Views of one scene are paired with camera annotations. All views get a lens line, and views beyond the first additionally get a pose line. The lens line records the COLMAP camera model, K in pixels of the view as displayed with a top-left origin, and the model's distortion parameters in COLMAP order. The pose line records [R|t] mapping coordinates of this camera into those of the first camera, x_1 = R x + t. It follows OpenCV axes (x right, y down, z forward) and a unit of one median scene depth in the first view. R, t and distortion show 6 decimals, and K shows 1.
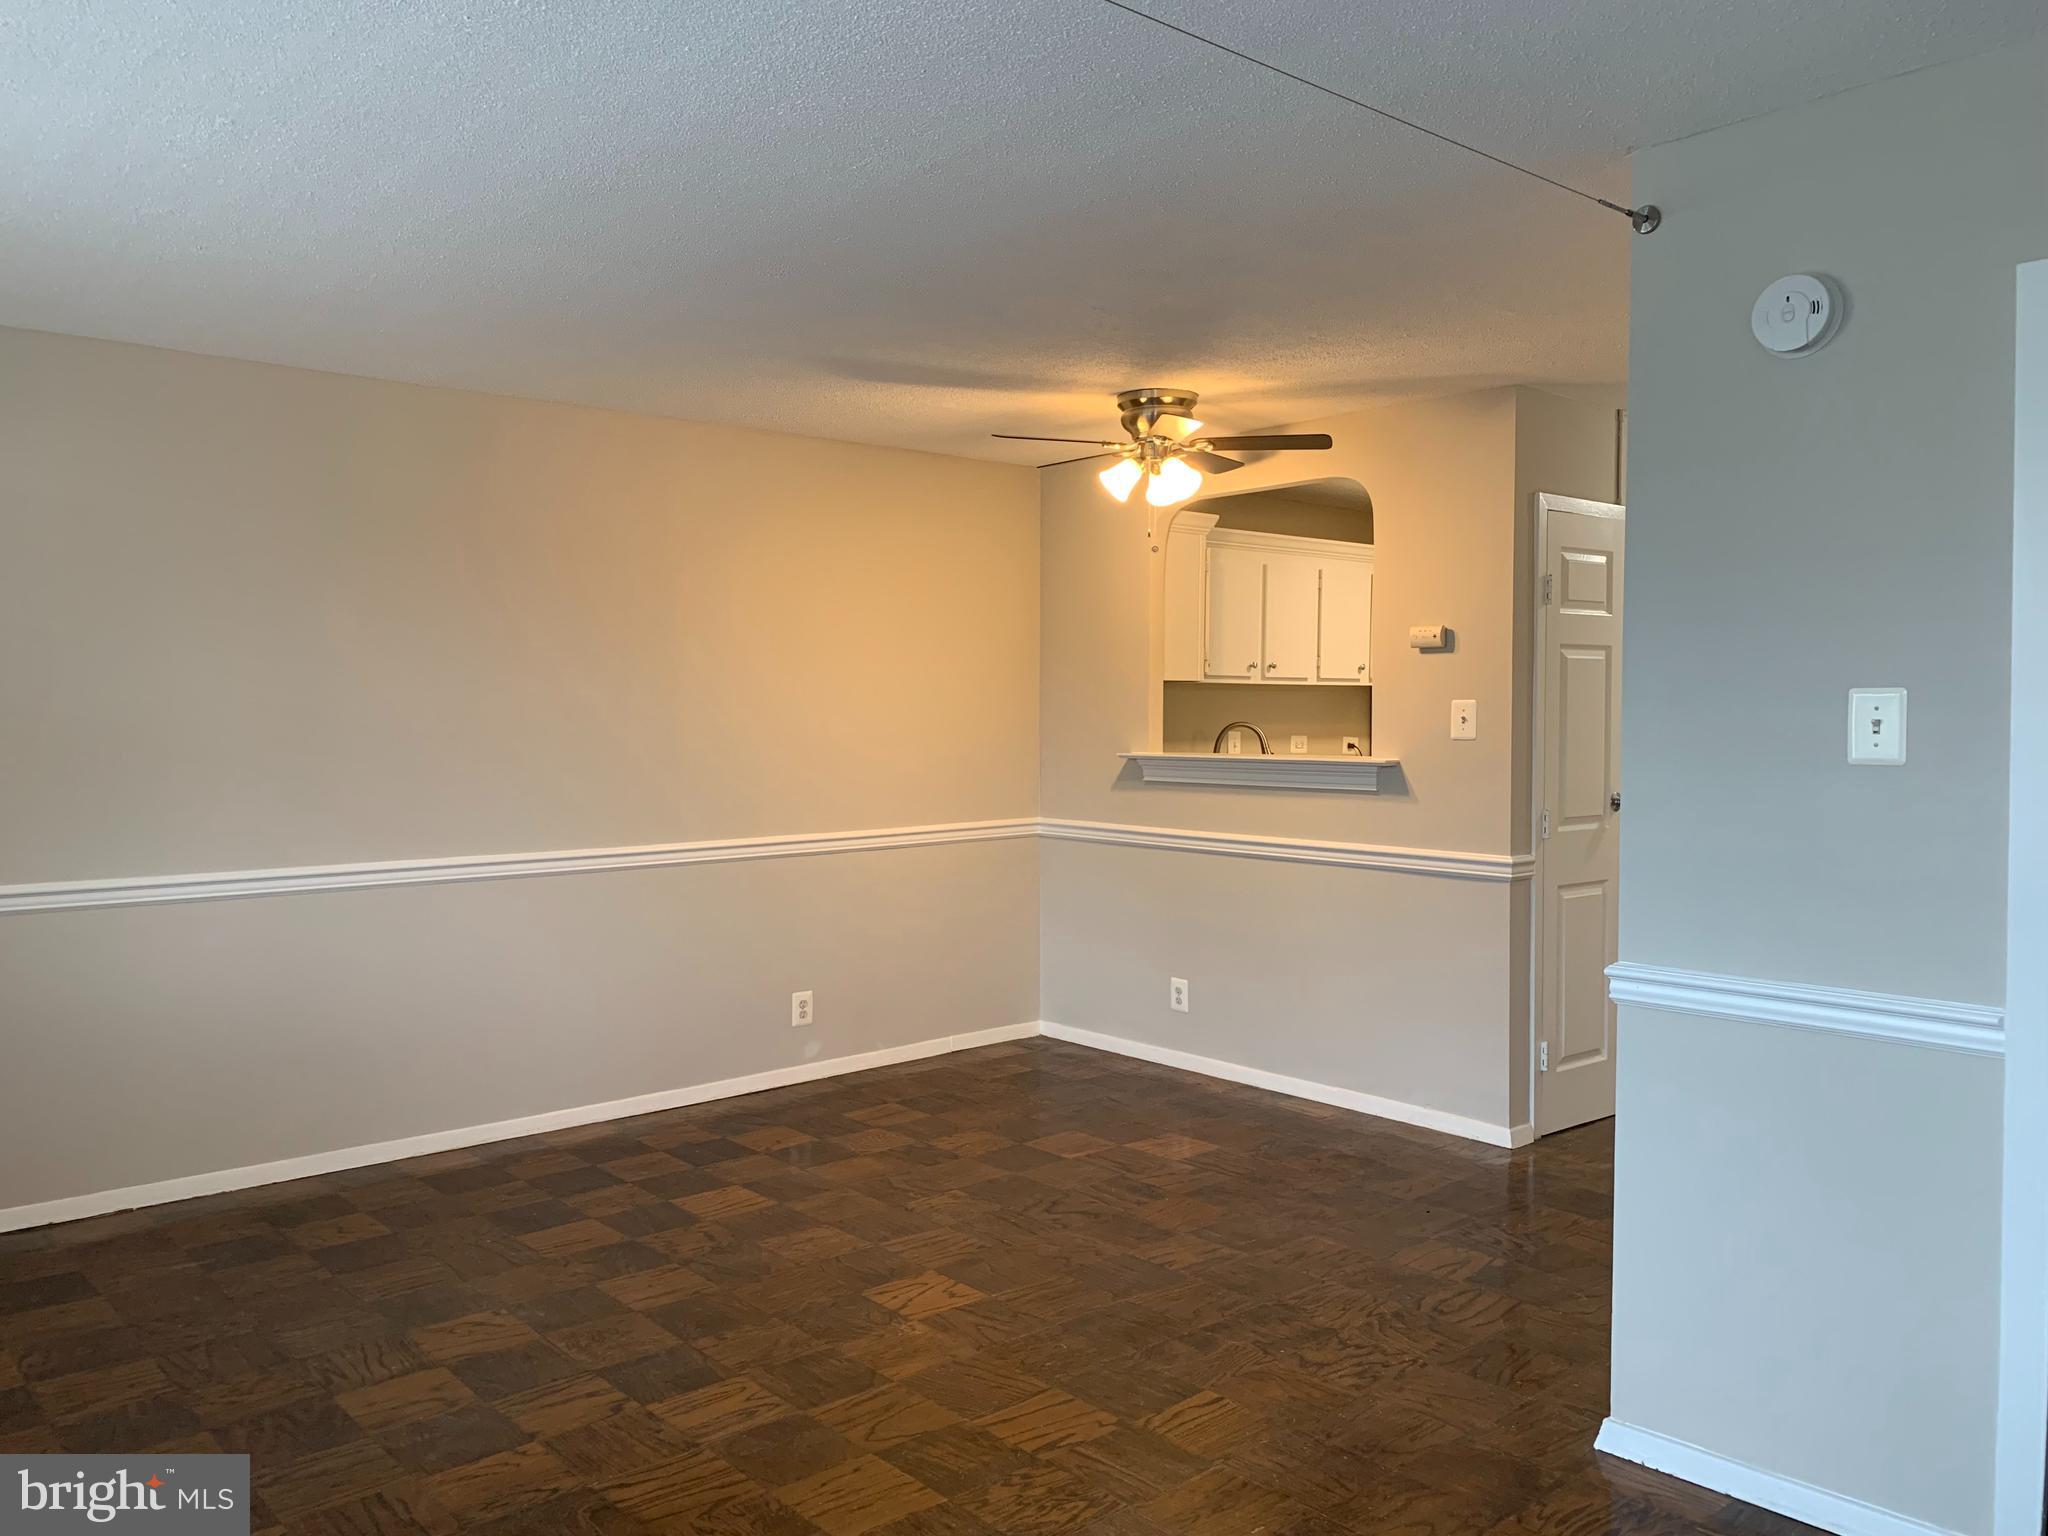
lens RADIAL K [[1568.3, 0, 930.7], [0, 1568.3, 763.4], [0, 0, 1]] dist [0.060303, -0.041308]
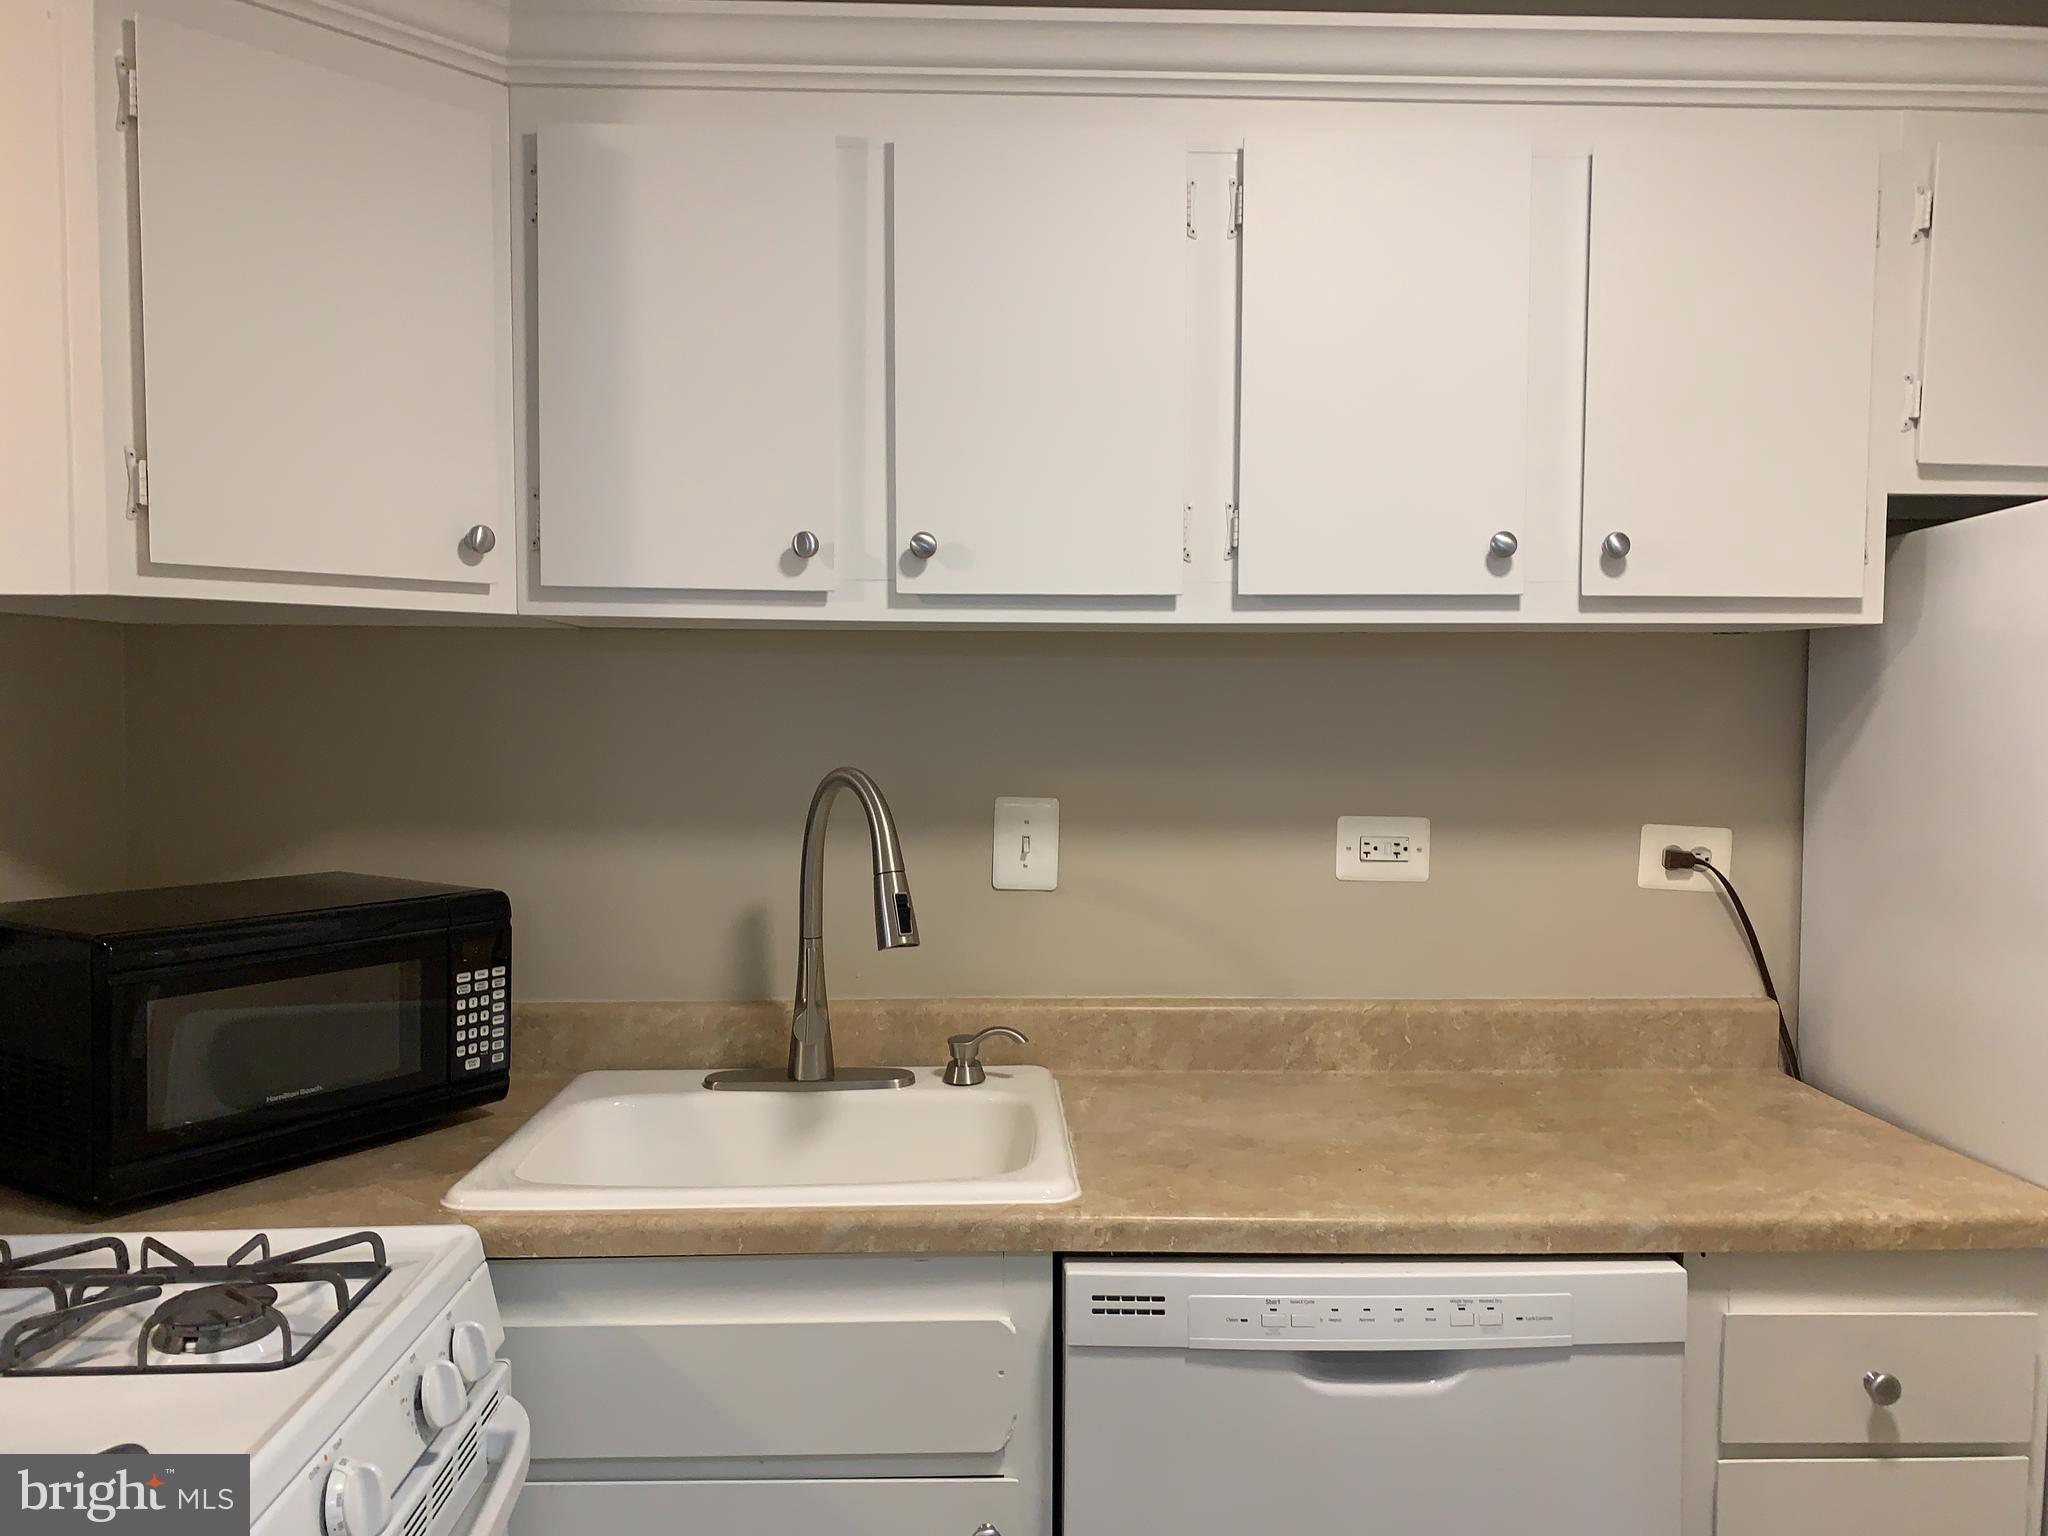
lens RADIAL K [[1572.1, 0, 1024.0], [0, 1572.1, 768.0], [0, 0, 1]] dist [0.026189, -0.036326]
pose [[0.793094, 0.034919, -0.608097, 0.640719], [-0.024993, 0.999380, 0.024792, -0.057483], [0.608586, -0.004464, 0.793475, 1.370915]]
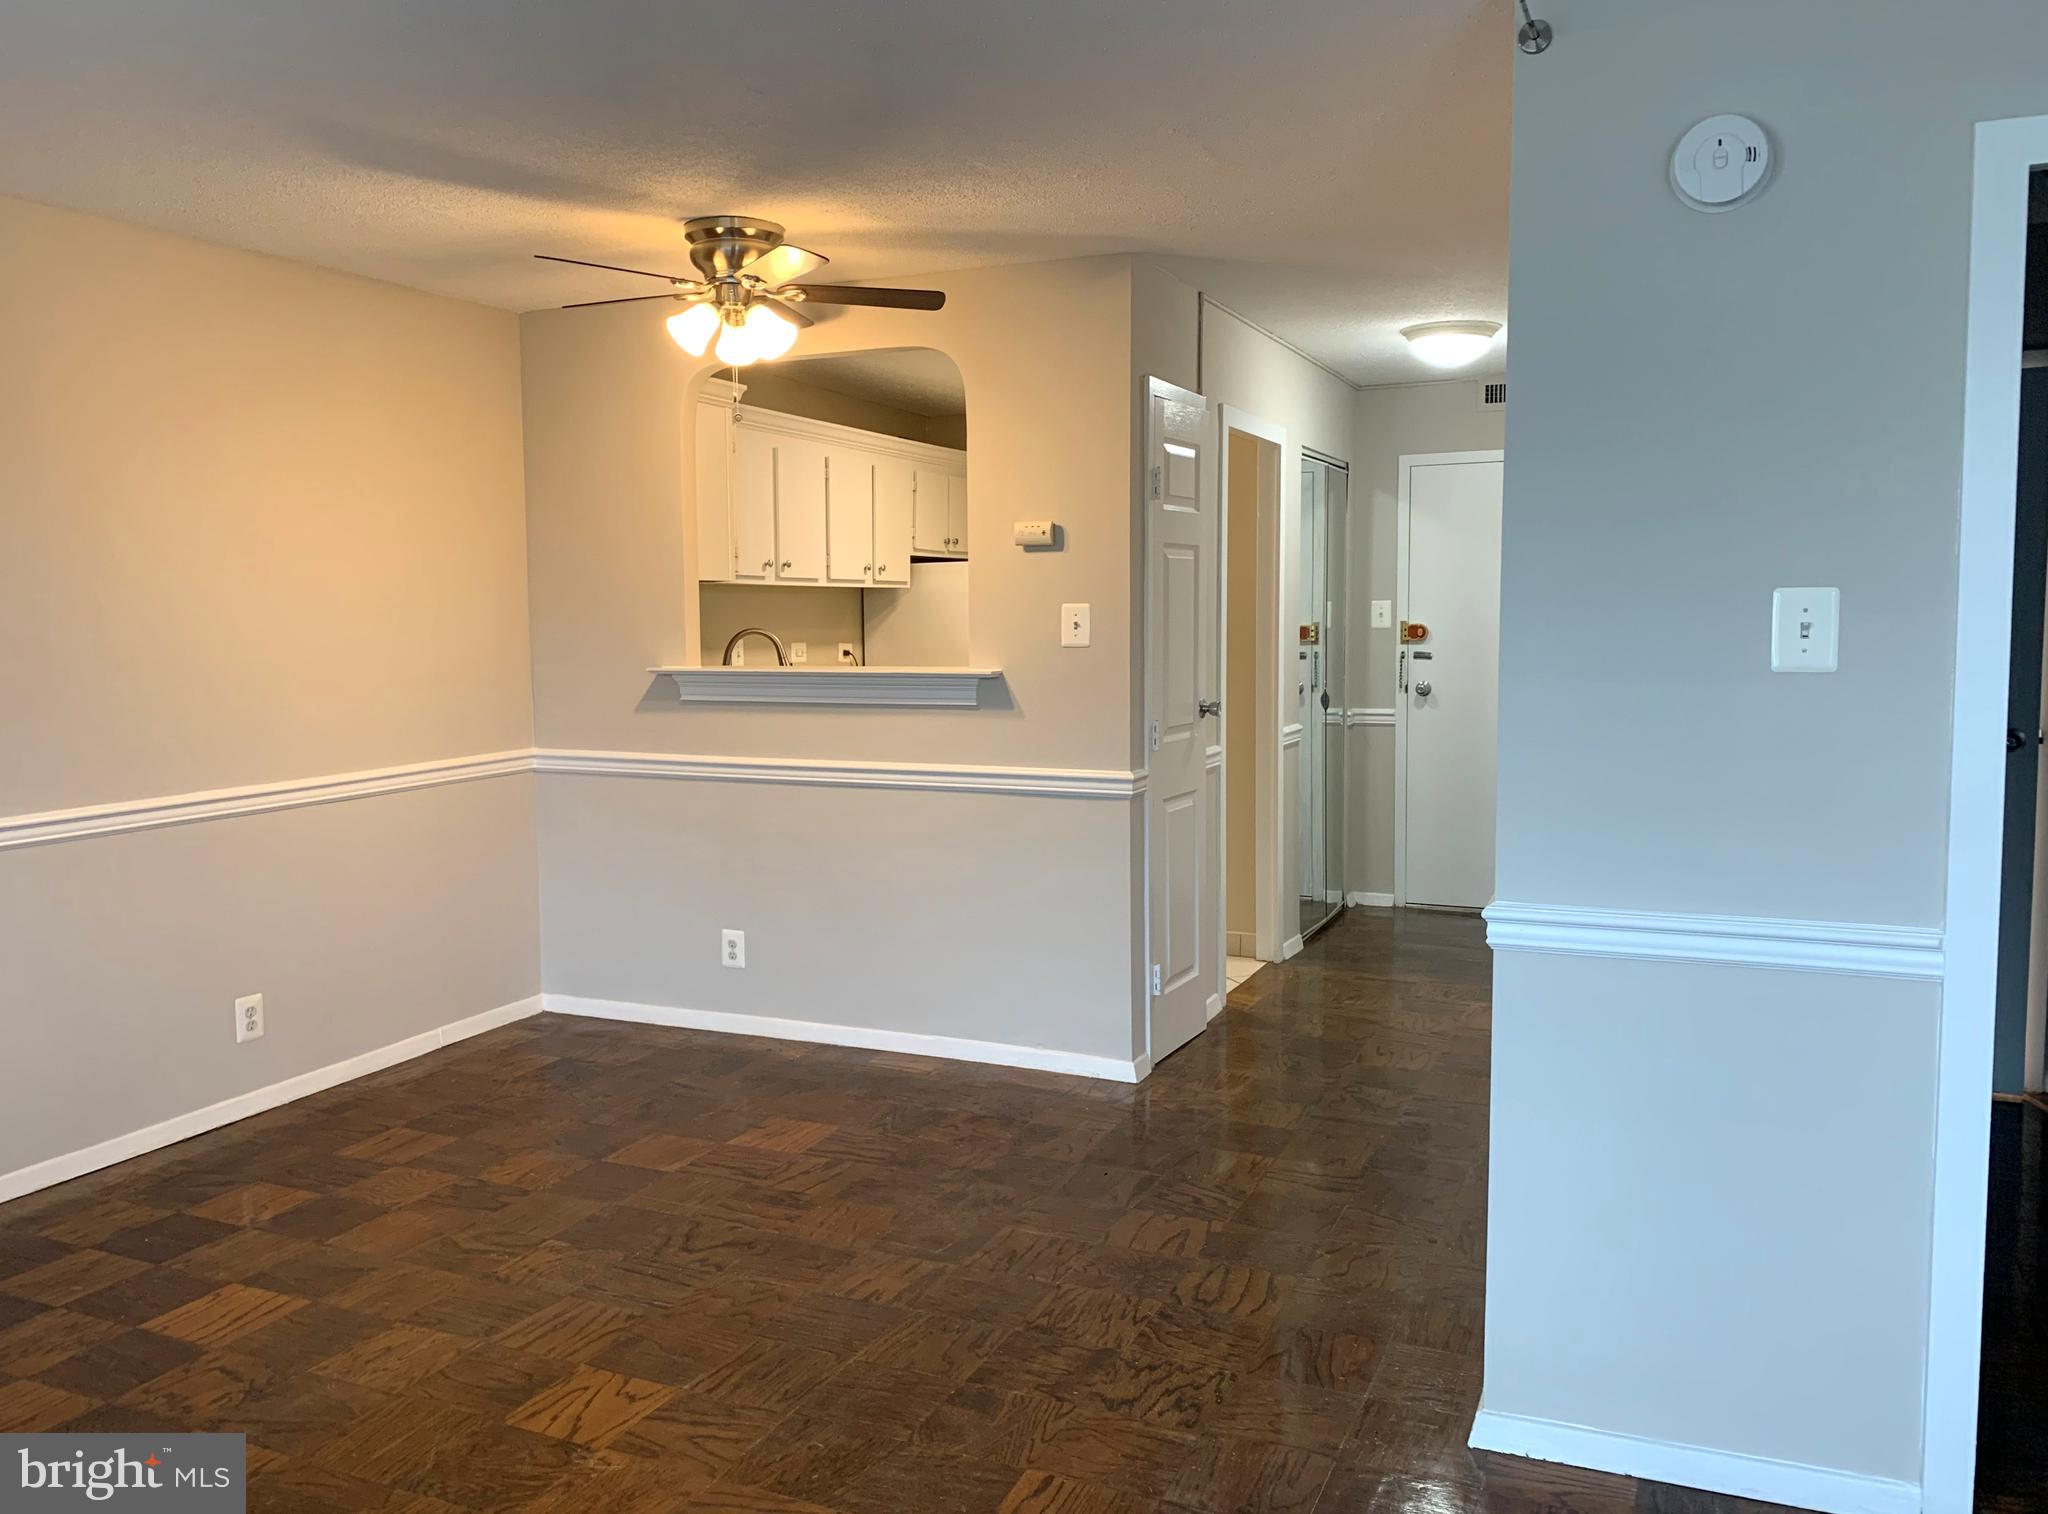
lens RADIAL K [[1622.1, 0, 963.9], [0, 1622.1, 754.2], [0, 0, 1]] dist [0.045195, -0.047868]
pose [[0.902677, -0.042882, 0.428178, -0.148023], [0.020376, 0.998166, 0.057011, -0.009559], [-0.429837, -0.042738, 0.901894, 0.219933]]
